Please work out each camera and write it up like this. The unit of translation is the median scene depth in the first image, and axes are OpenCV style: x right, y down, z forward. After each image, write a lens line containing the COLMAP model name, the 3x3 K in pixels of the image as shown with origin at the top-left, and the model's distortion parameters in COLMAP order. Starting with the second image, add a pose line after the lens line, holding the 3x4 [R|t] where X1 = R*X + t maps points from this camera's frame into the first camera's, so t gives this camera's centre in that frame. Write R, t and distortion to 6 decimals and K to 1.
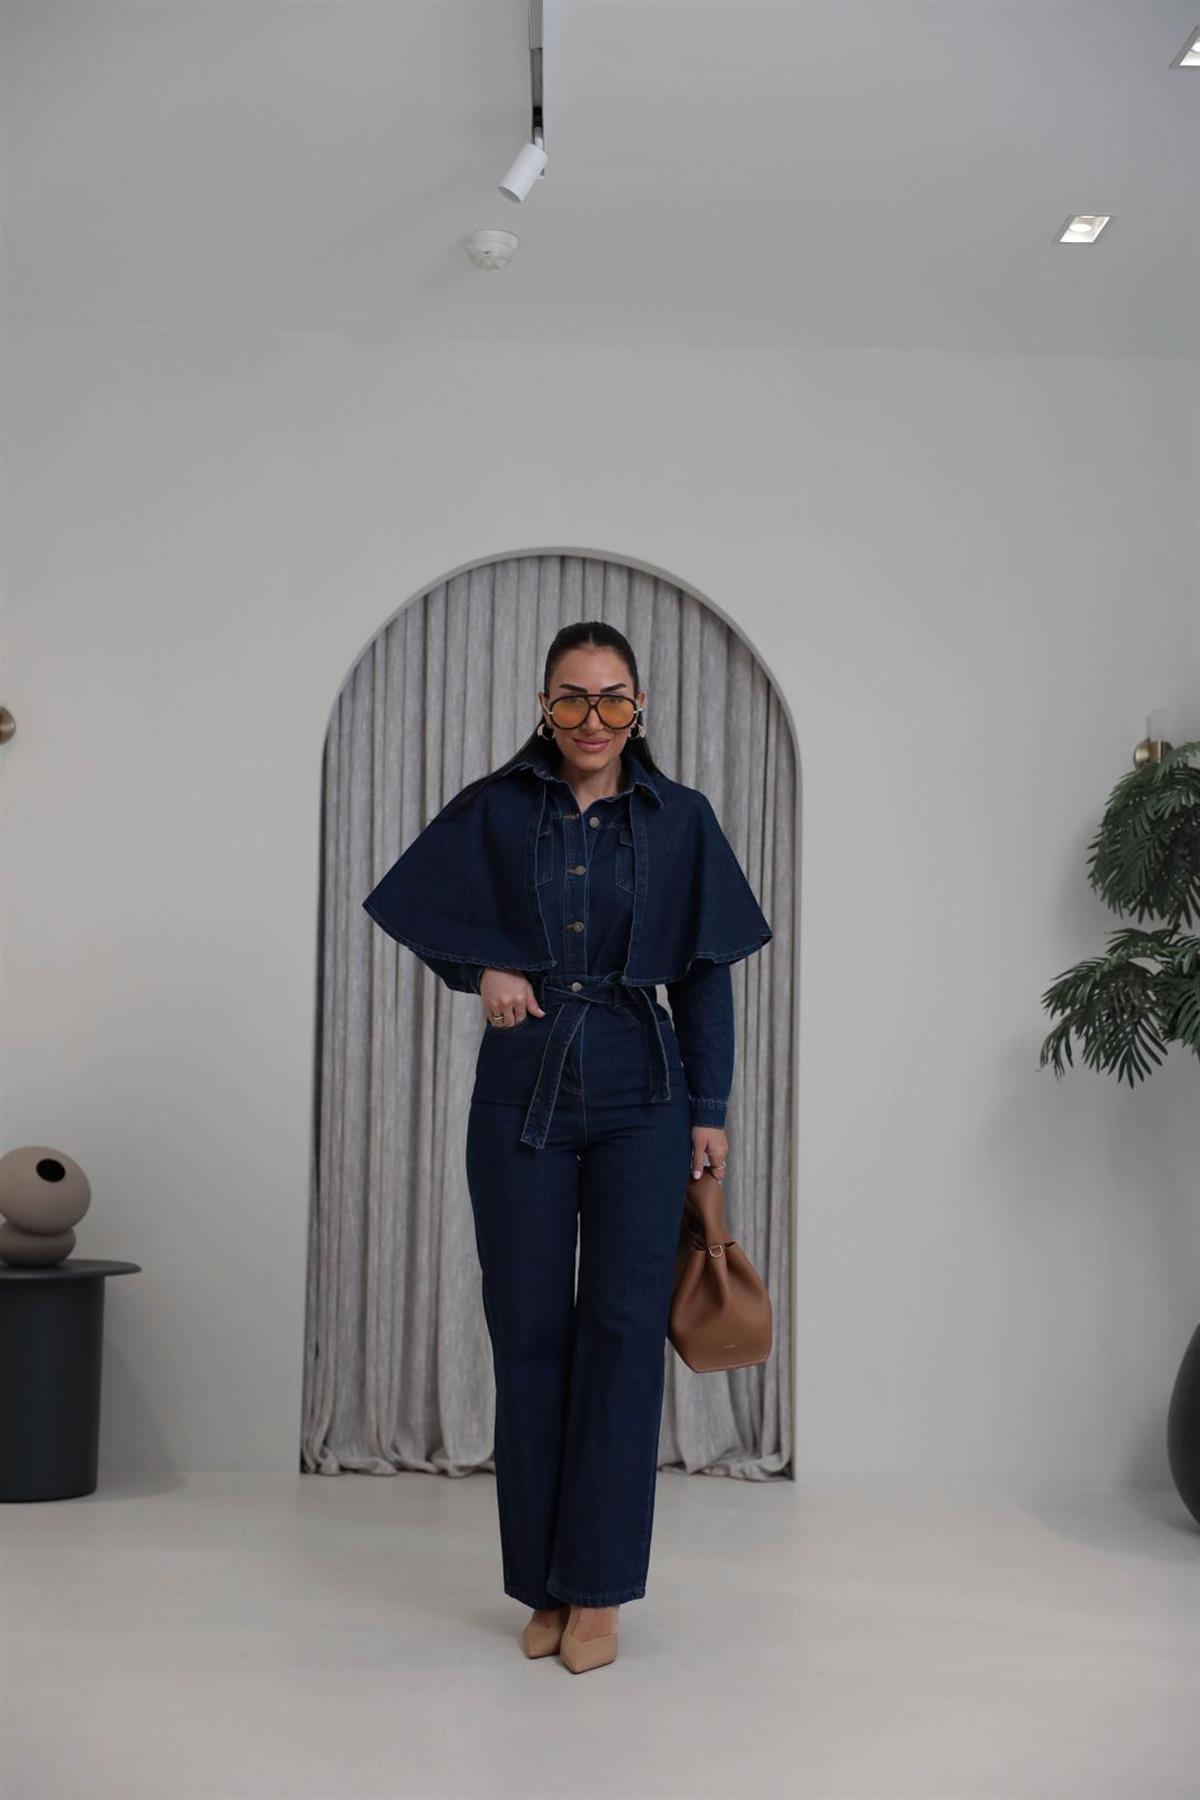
lens RADIAL K [[3081.1, 0, 600.9], [0, 3081.1, 912.8], [0, 0, 1]] dist [0.522982, 0.000000]
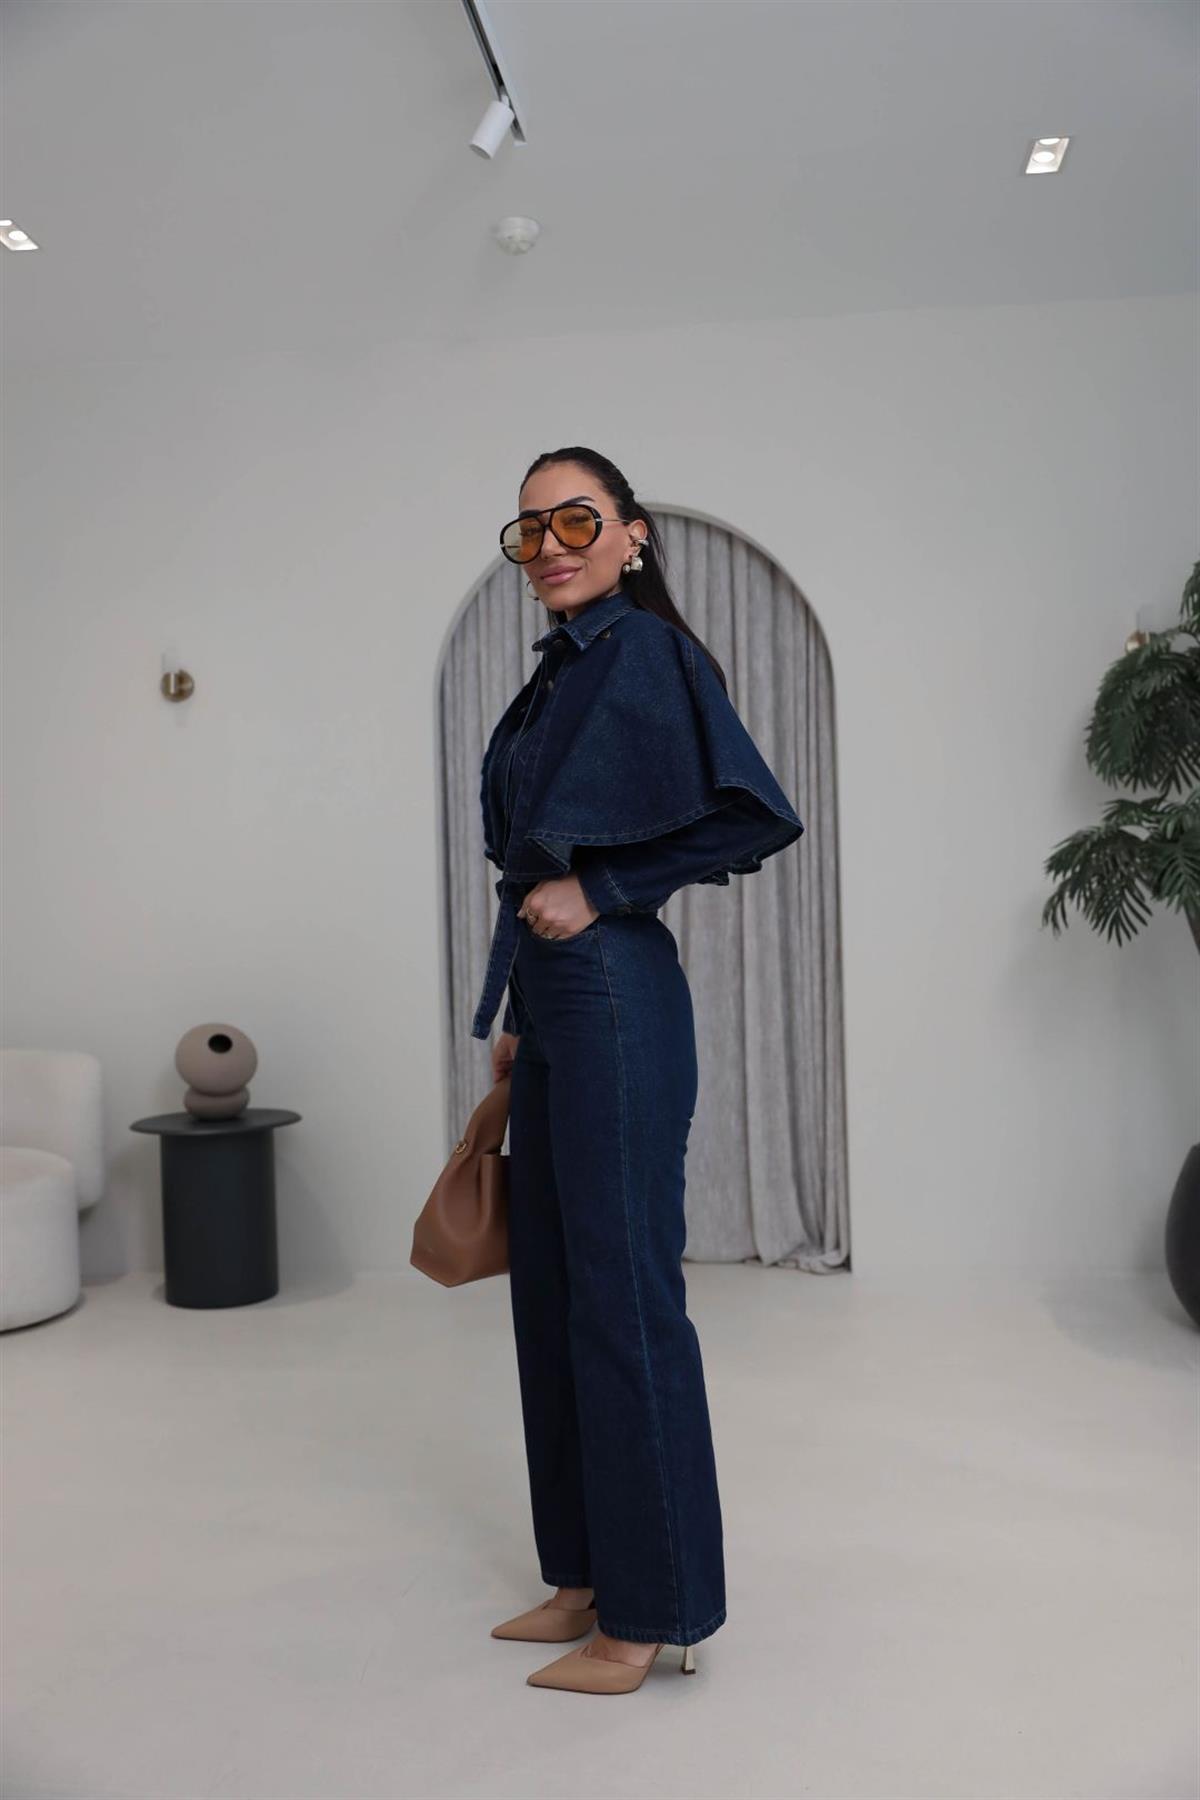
lens RADIAL K [[1781.8, 0, 598.6], [0, 1781.8, 900.0], [0, 0, 1]] dist [0.121523, 0.000000]
pose [[0.987112, -0.045328, -0.153476, 0.077257], [0.054642, 0.996877, 0.057019, -0.005735], [0.150412, -0.064670, 0.986506, 0.313538]]
